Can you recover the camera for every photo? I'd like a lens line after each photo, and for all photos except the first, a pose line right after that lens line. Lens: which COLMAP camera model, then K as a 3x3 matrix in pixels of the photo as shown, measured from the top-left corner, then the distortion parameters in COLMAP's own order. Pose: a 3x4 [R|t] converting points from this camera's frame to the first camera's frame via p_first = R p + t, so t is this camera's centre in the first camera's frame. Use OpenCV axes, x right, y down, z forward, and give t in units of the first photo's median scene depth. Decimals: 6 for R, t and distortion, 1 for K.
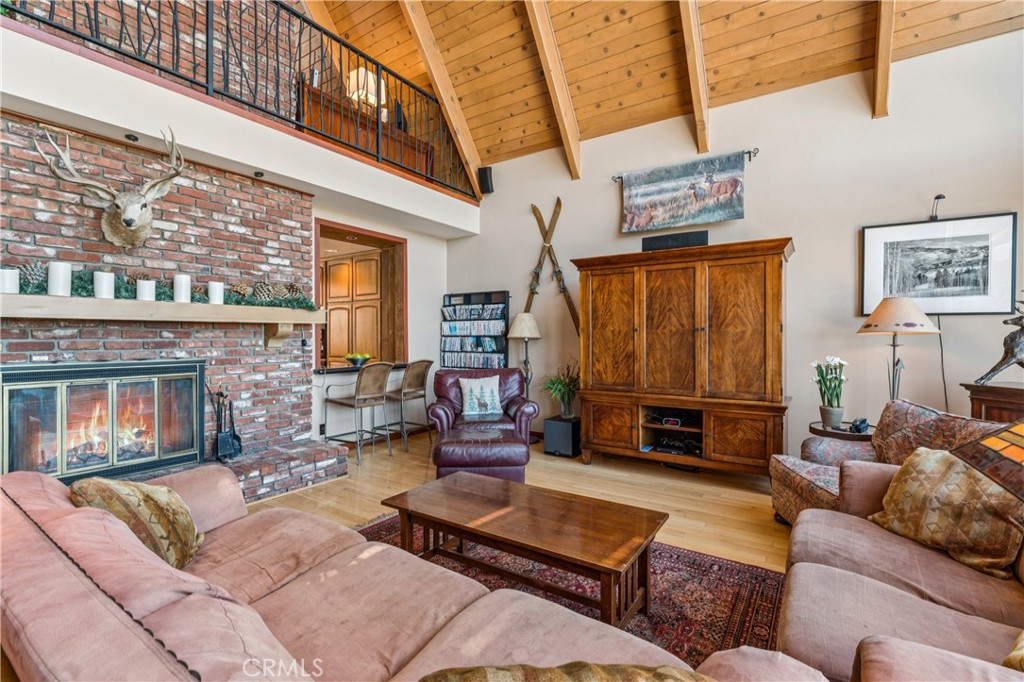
lens RADIAL K [[467.1, 0, 510.7], [0, 467.1, 337.6], [0, 0, 1]] dist [-0.005159, 0.002192]
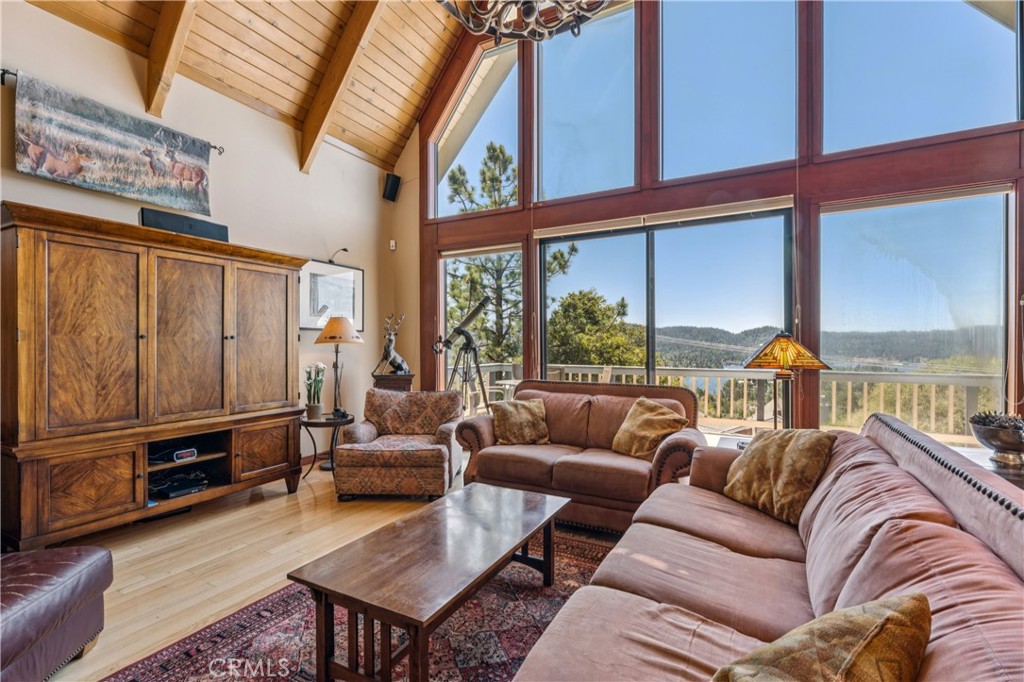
lens RADIAL K [[467.1, 0, 510.1], [0, 467.1, 348.8], [0, 0, 1]] dist [-0.005159, 0.002192]
pose [[-0.102008, -0.009622, 0.994737, -0.464012], [0.005649, 0.999931, 0.010251, -0.002563], [-0.994767, 0.006665, -0.101947, 0.501084]]
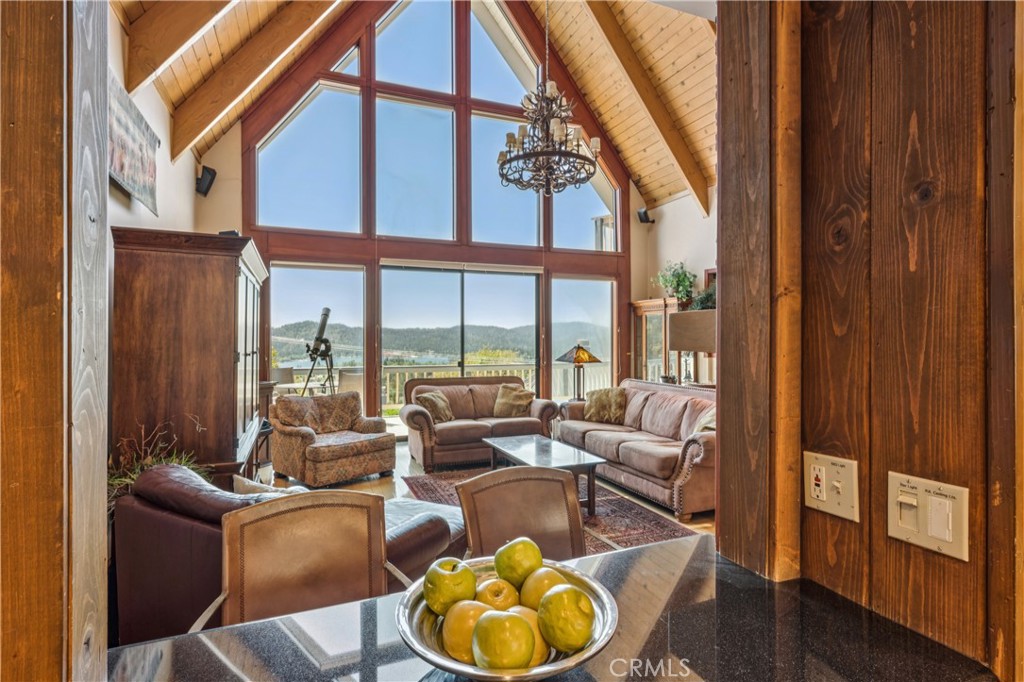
lens RADIAL K [[520.1, 0, 511.8], [0, 520.1, 337.2], [0, 0, 1]] dist [-0.001534, -0.000197]
pose [[-0.840843, 0.001609, 0.541277, -0.515419], [0.003297, 0.999992, 0.002148, -0.044453], [-0.541269, 0.003590, -0.840842, 1.419699]]
